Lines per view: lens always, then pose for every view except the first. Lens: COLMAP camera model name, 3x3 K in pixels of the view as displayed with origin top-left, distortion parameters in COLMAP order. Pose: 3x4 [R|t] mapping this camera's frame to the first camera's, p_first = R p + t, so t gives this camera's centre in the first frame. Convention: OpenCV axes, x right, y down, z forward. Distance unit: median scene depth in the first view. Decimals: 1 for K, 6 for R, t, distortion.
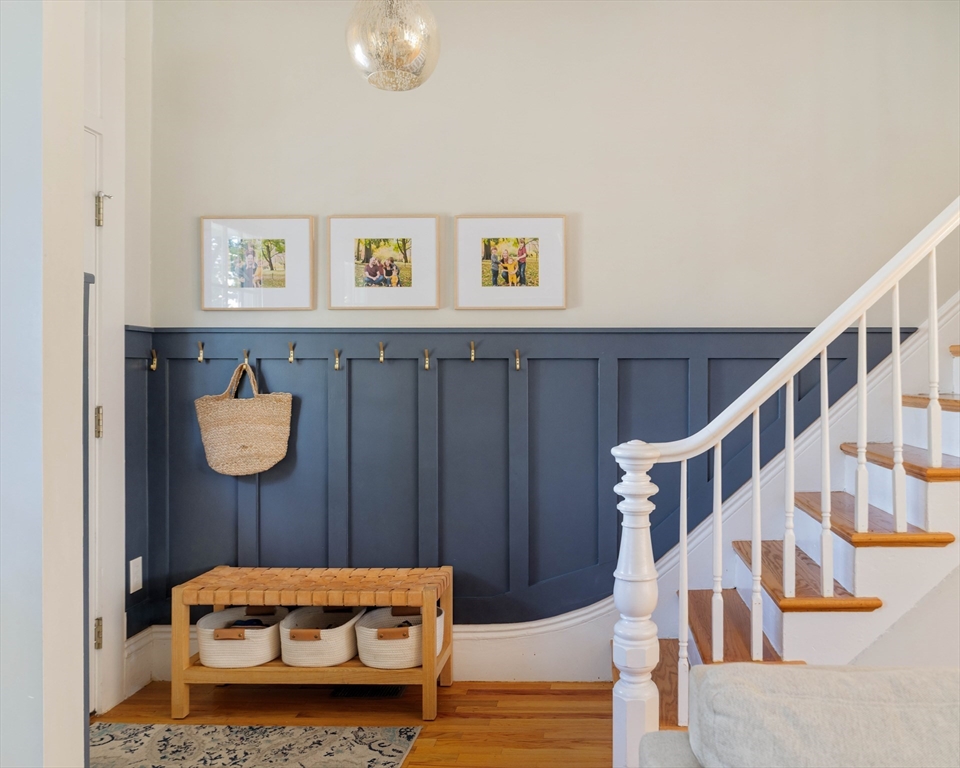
lens RADIAL K [[827.9, 0, 479.8], [0, 827.9, 383.3], [0, 0, 1]] dist [0.003863, -0.000061]
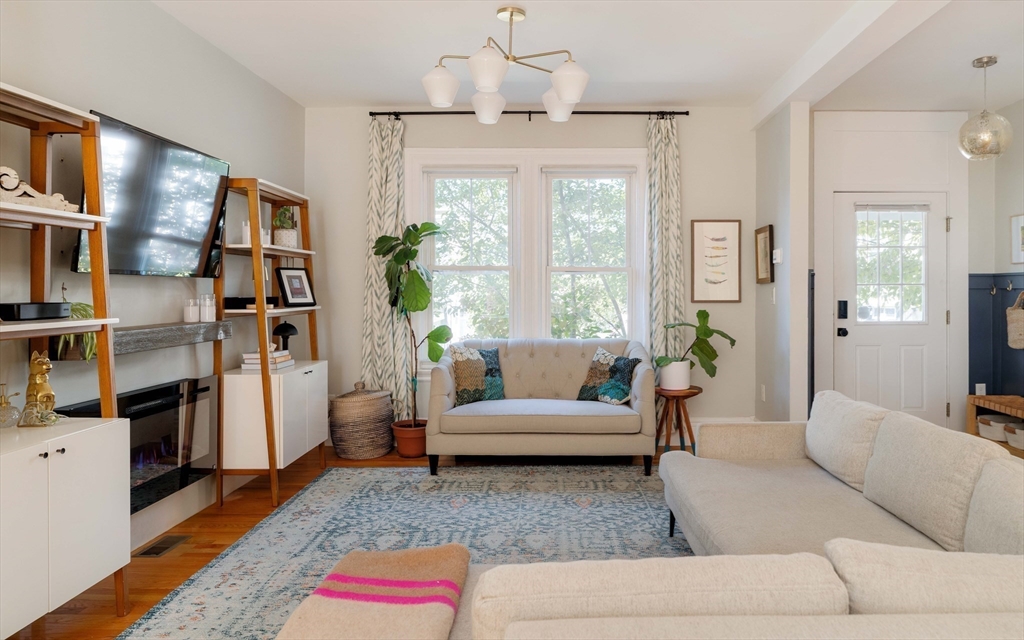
lens RADIAL K [[703.3, 0, 584.1], [0, 703.3, 293.8], [0, 0, 1]] dist [-0.004474, -0.006221]
pose [[0.018034, 0.000693, -0.999837, 1.395312], [-0.006668, 0.999978, 0.000573, -0.011915], [0.999815, 0.006656, 0.018038, -0.034074]]
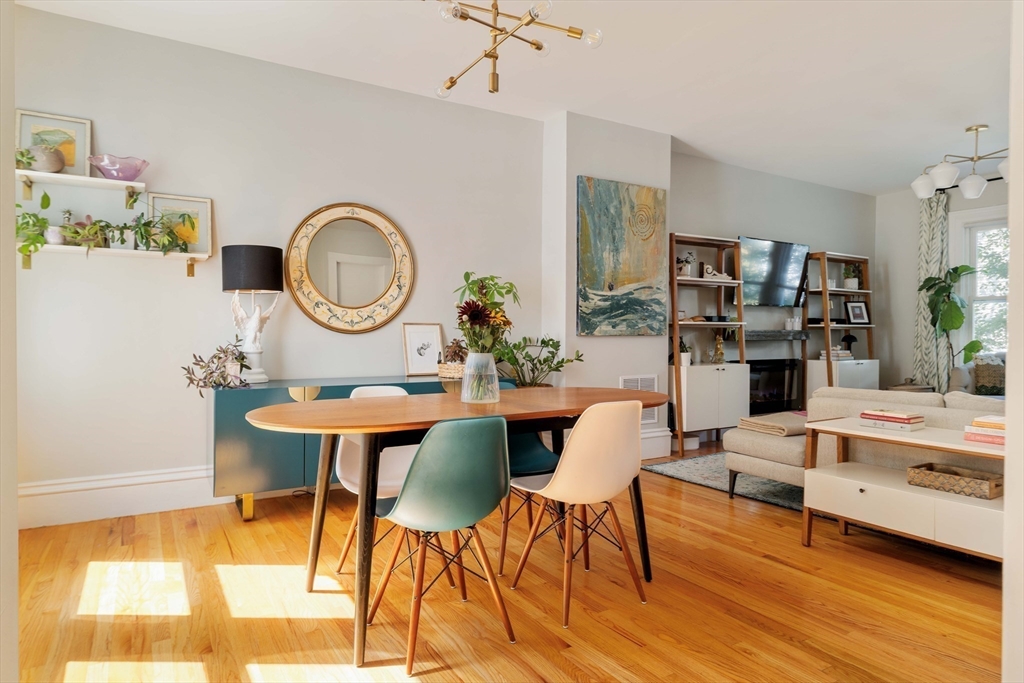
lens RADIAL K [[638.3, 0, 468.4], [0, 638.3, 337.2], [0, 0, 1]] dist [0.007542, -0.022807]
pose [[-0.862991, -0.003515, -0.505207, 2.180397], [-0.011845, 0.999842, 0.013278, 0.049825], [0.505080, 0.017443, -0.862896, 0.616721]]
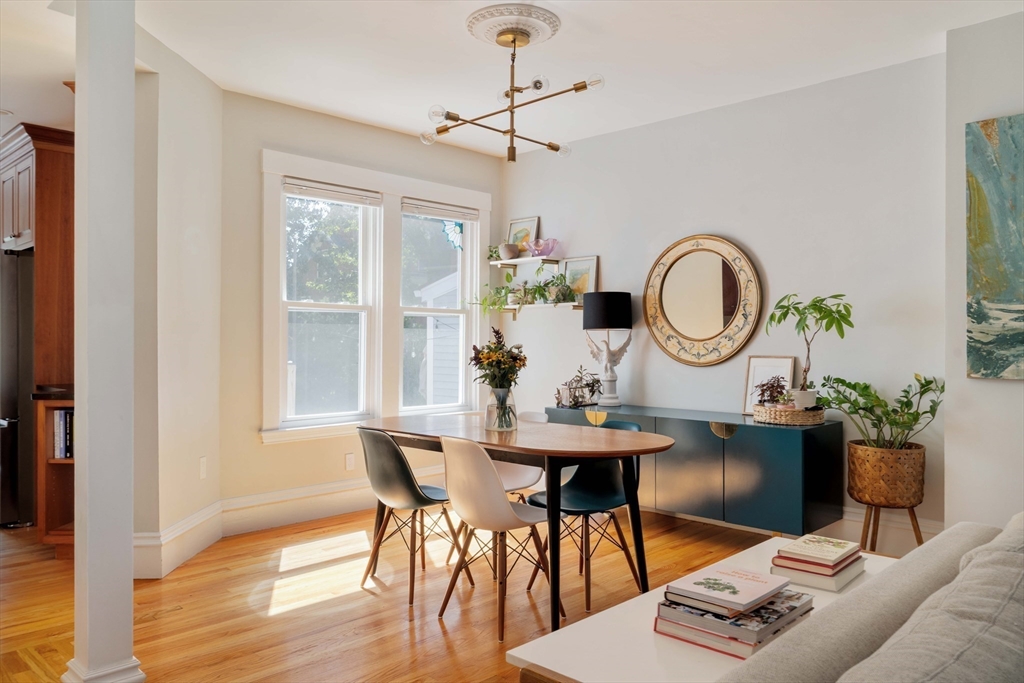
lens RADIAL K [[785.1, 0, 562.4], [0, 785.1, 339.9], [0, 0, 1]] dist [0.004243, 0.008818]
pose [[-0.712761, -0.003633, 0.701398, 0.760203], [-0.002469, 0.999993, 0.002671, 0.003975], [-0.701403, 0.000172, -0.712765, 0.703282]]
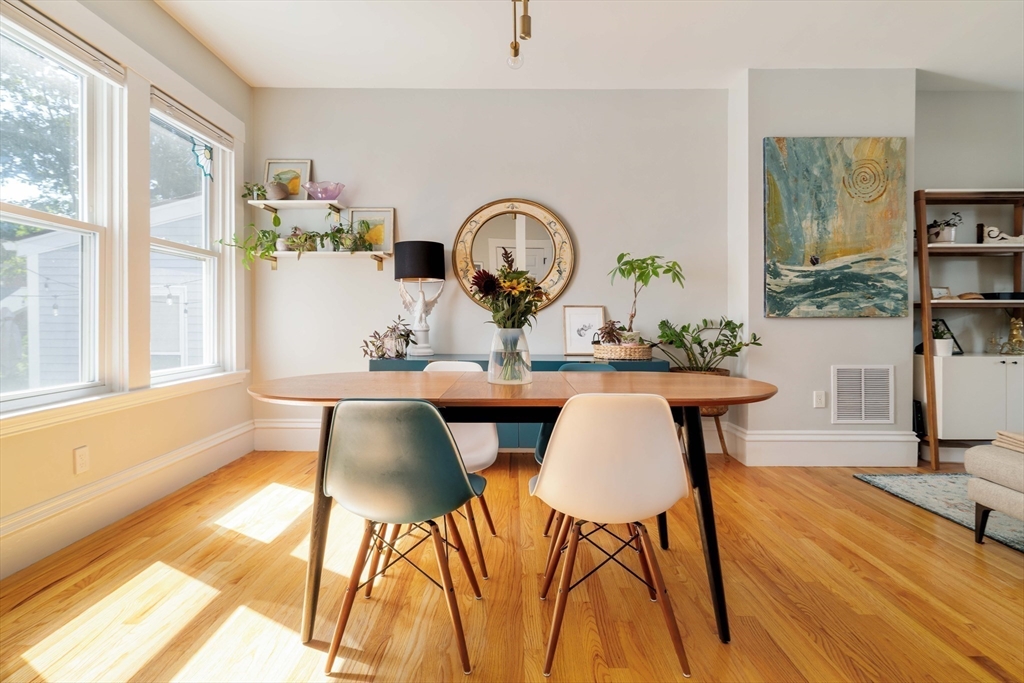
lens RADIAL K [[479.4, 0, 495.7], [0, 479.4, 326.9], [0, 0, 1]] dist [-0.003593, 0.001853]
pose [[-0.999718, -0.007989, 0.022362, 1.726021], [-0.007713, 0.999893, 0.012403, 0.076556], [-0.022459, 0.012227, -0.999673, 0.463712]]
